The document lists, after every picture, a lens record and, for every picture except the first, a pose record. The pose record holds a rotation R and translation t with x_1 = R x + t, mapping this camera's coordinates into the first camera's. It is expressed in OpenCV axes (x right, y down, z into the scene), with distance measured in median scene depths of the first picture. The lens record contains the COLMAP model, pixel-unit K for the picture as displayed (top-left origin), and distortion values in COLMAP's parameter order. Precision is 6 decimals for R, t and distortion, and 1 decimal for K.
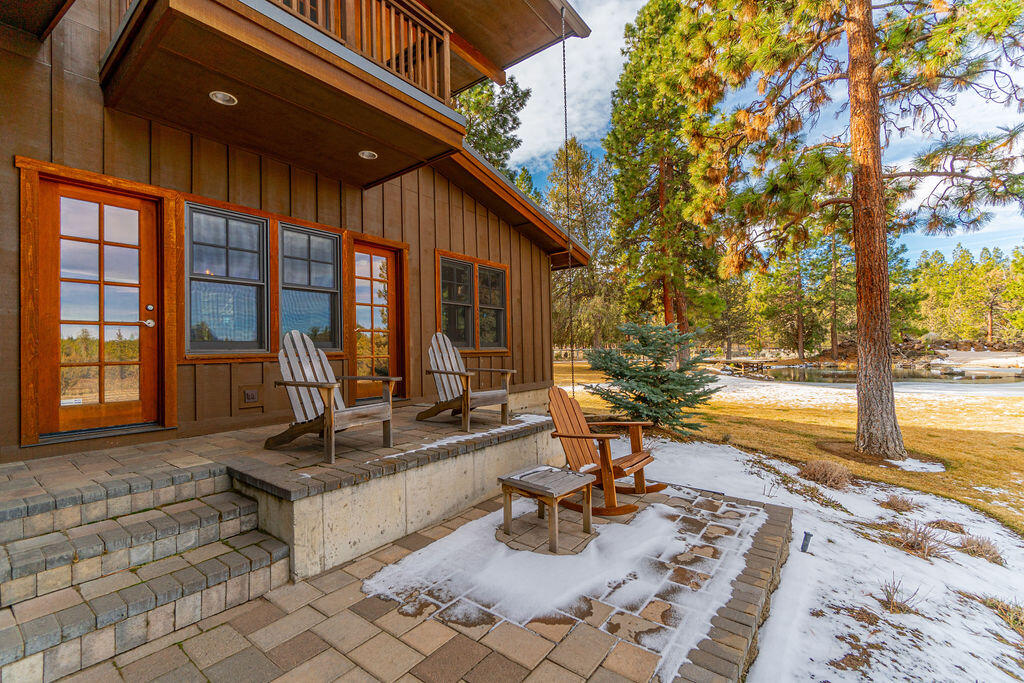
lens RADIAL K [[439.6, 0, 517.1], [0, 439.6, 342.8], [0, 0, 1]] dist [-0.001307, 0.000773]
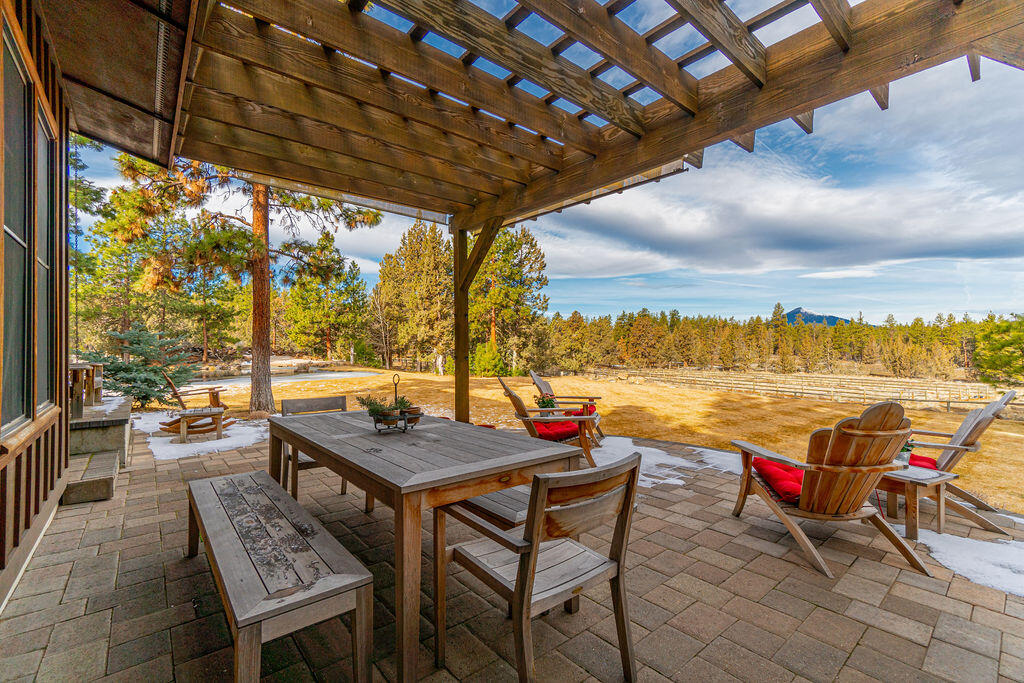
lens RADIAL K [[439.6, 0, 517.1], [0, 439.6, 342.8], [0, 0, 1]] dist [-0.001307, 0.000773]
pose [[0.221766, 0.026092, 0.974751, -0.580163], [-0.012550, 0.999636, -0.023903, 0.008657], [-0.975019, -0.006932, 0.222013, -0.310788]]
